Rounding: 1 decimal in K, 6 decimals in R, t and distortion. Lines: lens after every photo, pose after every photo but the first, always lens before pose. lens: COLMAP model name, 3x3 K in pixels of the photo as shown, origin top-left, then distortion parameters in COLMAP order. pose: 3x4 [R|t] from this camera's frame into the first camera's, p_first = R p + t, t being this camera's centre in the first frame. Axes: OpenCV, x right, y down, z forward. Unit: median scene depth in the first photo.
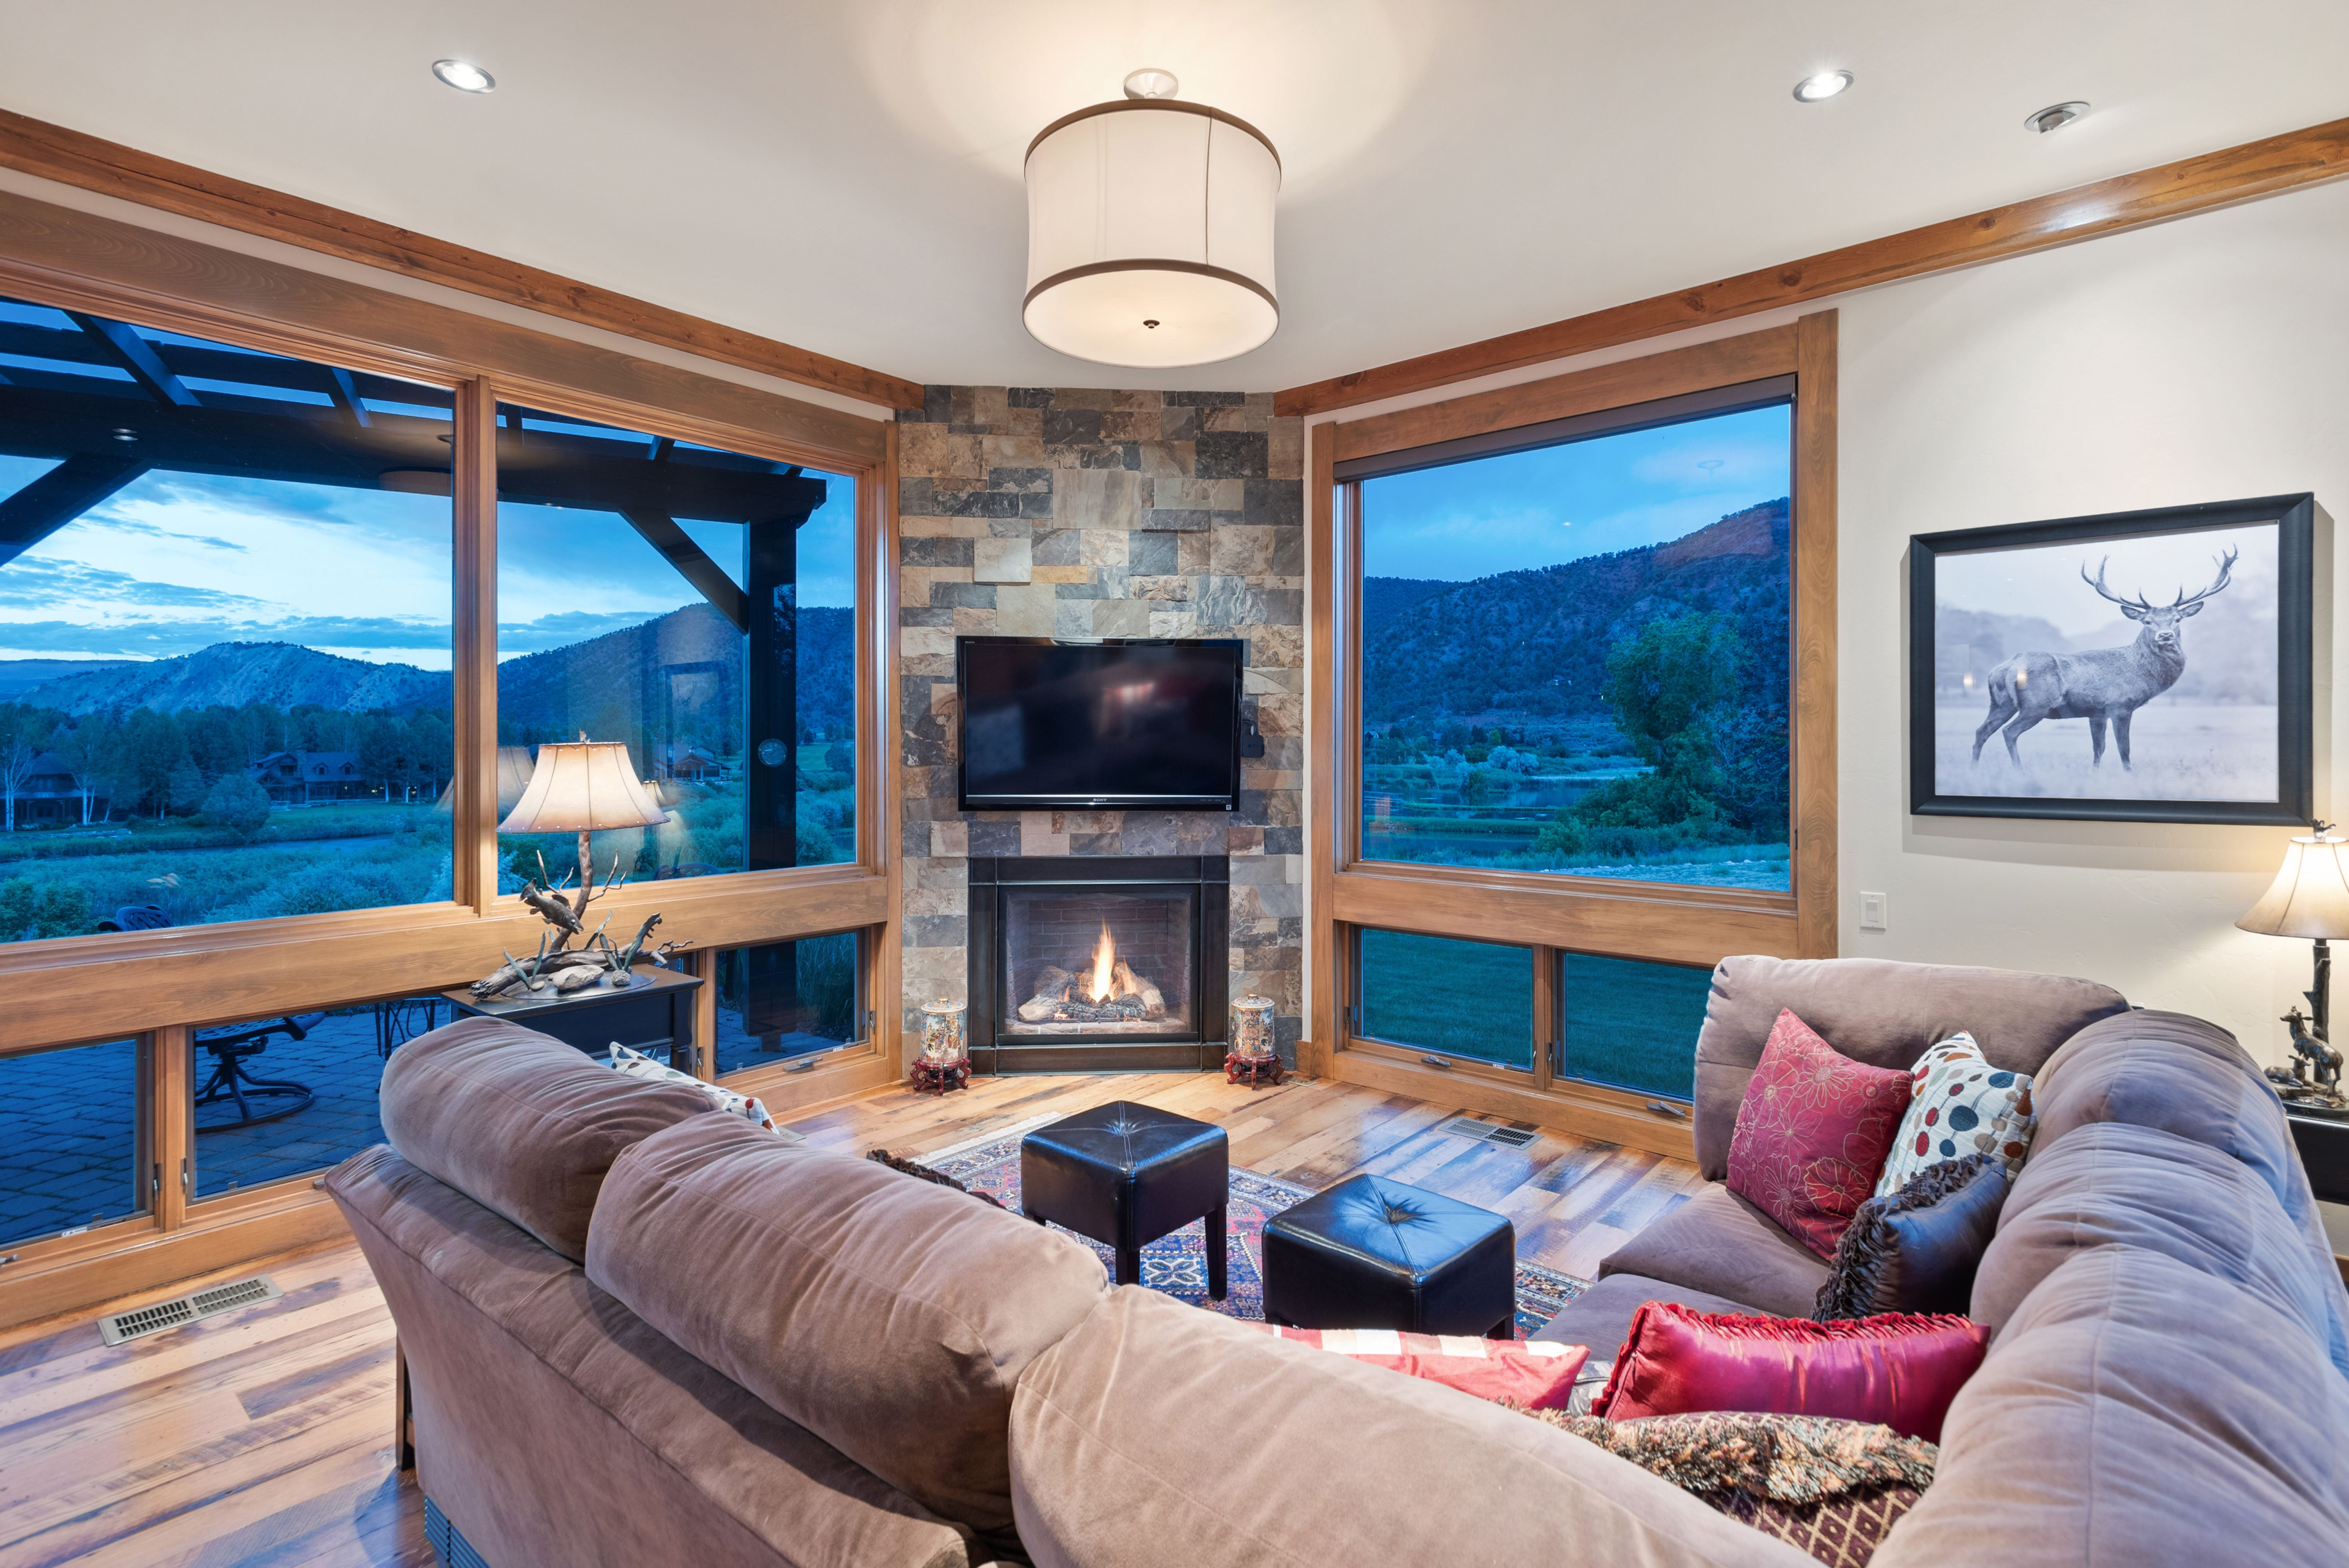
lens RADIAL K [[1116.5, 0, 1174.5], [0, 1116.5, 749.3], [0, 0, 1]] dist [0.011693, 0.000255]
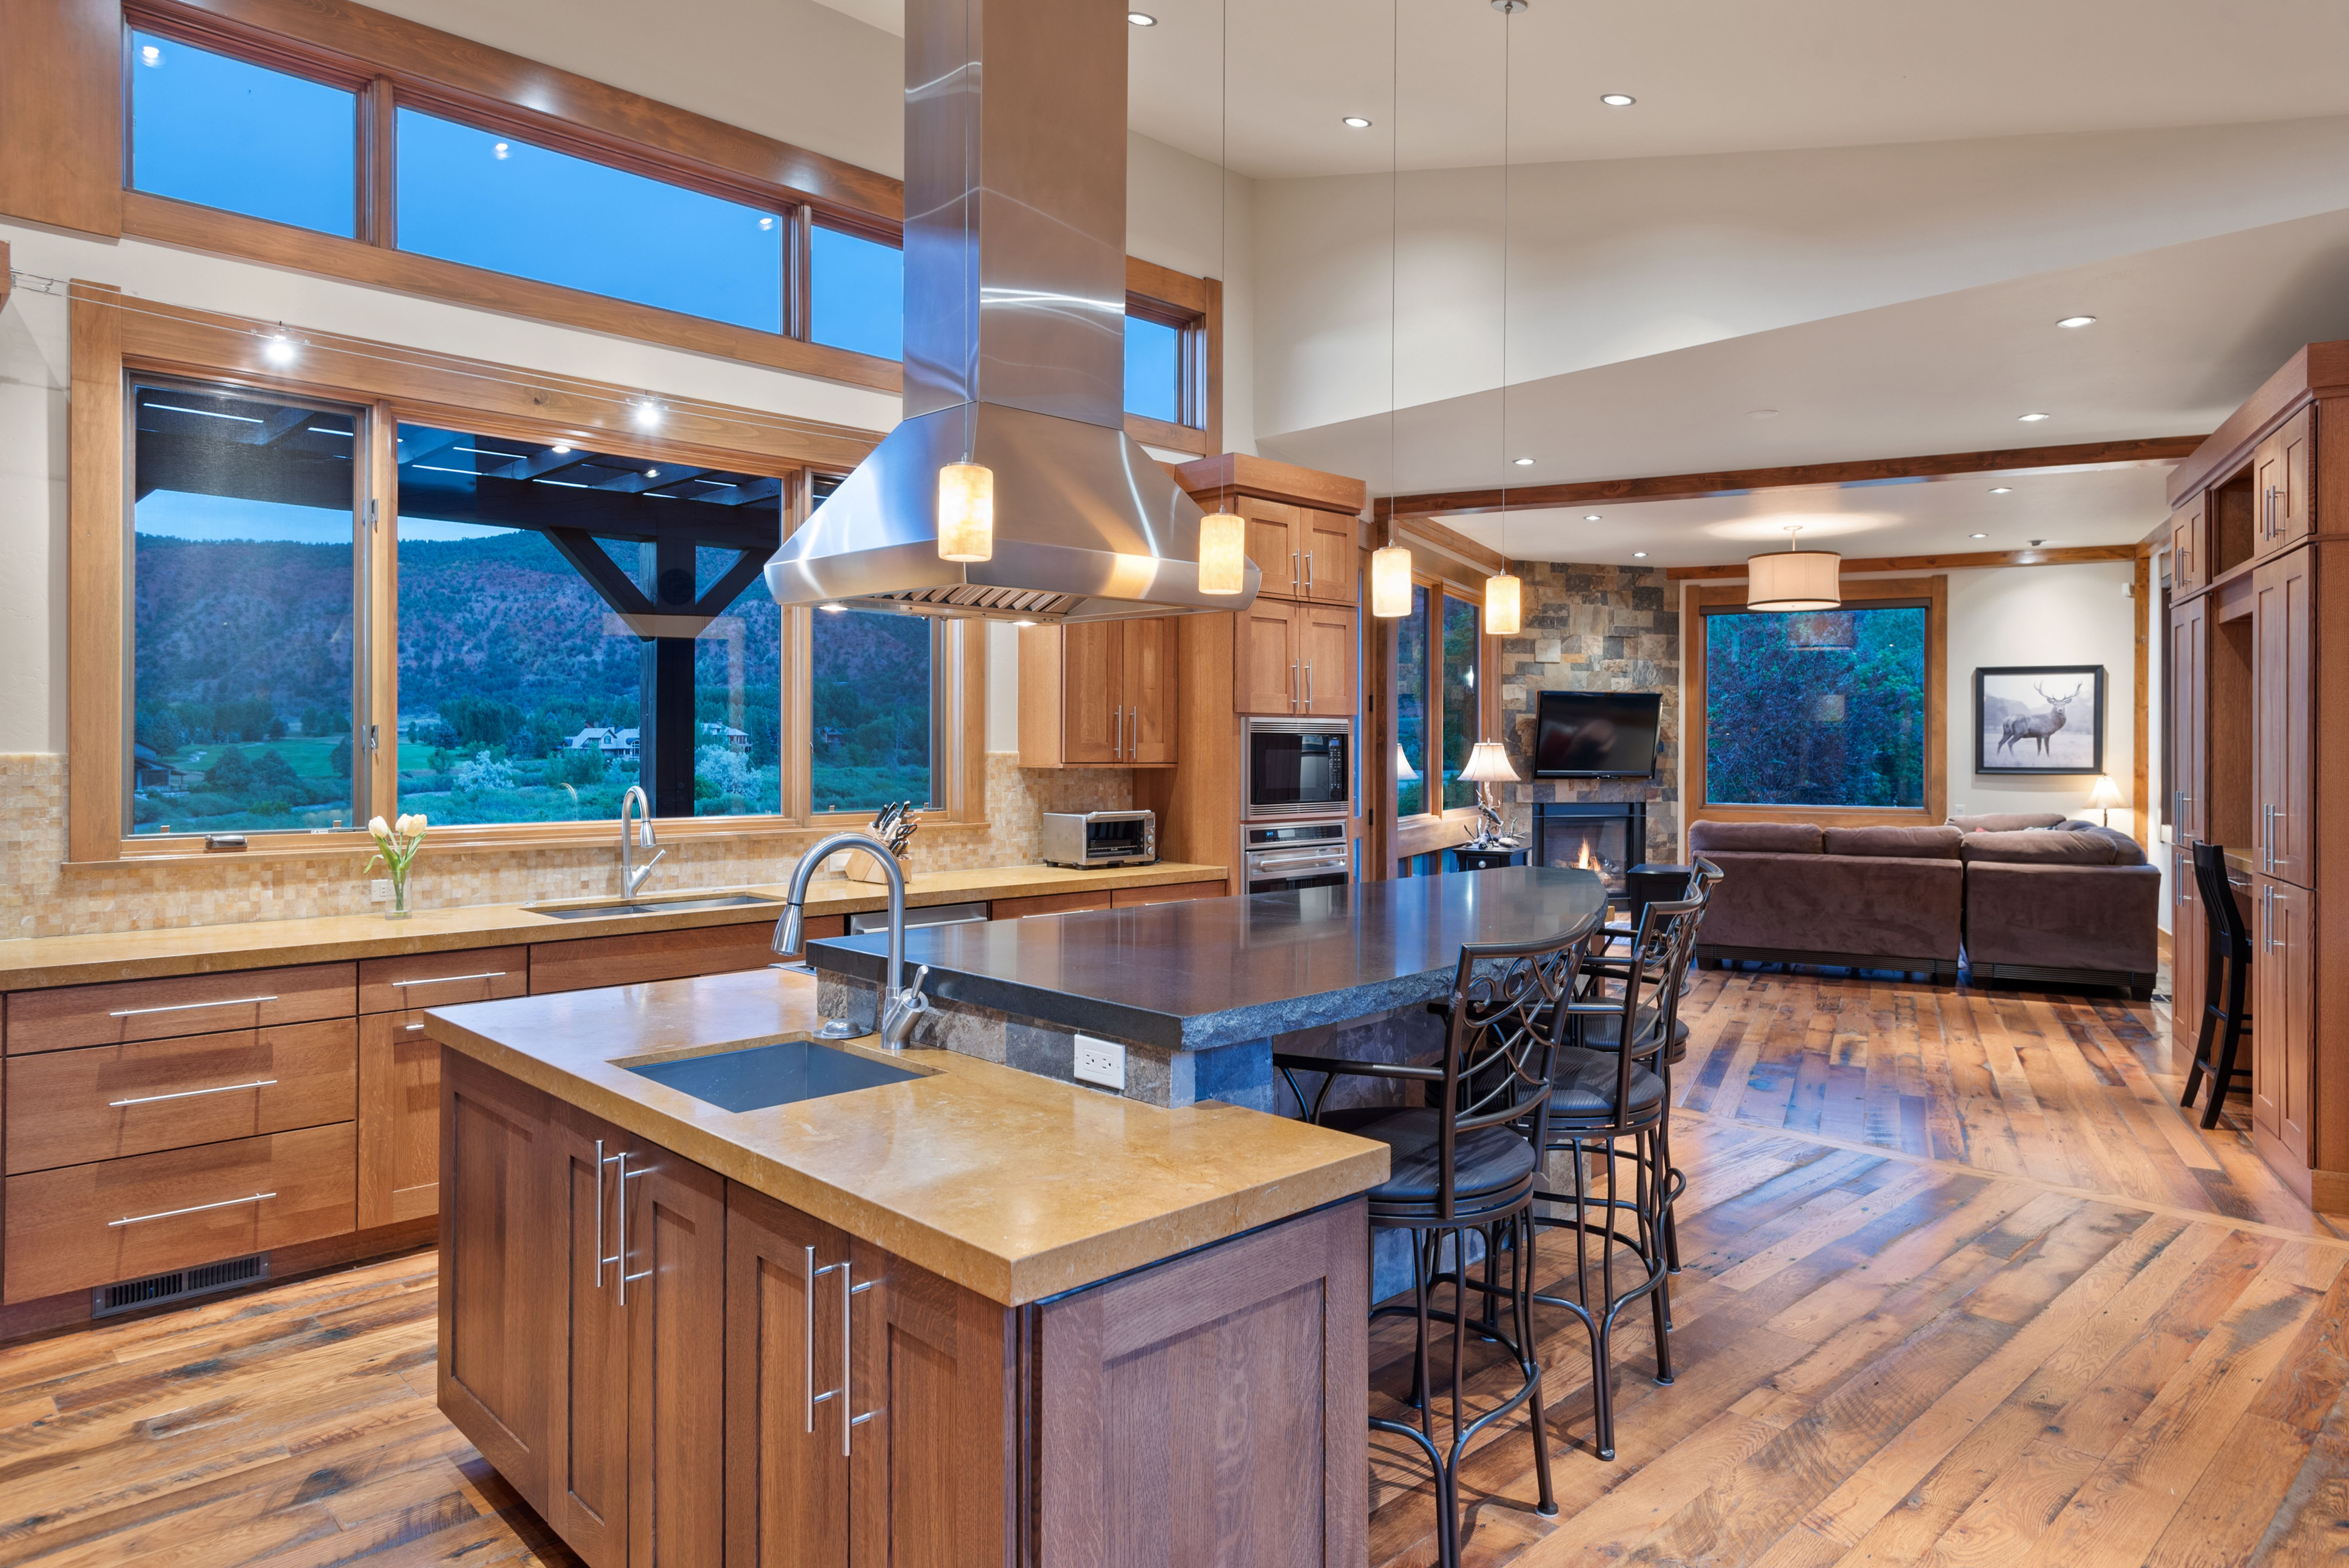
lens RADIAL K [[1455.9, 0, 1169.3], [0, 1455.9, 761.3], [0, 0, 1]] dist [0.022817, 0.000814]
pose [[0.966322, 0.001602, 0.257332, -1.443008], [-0.003711, 0.999963, 0.007713, 0.006643], [-0.257310, -0.008408, 0.966292, -1.287752]]
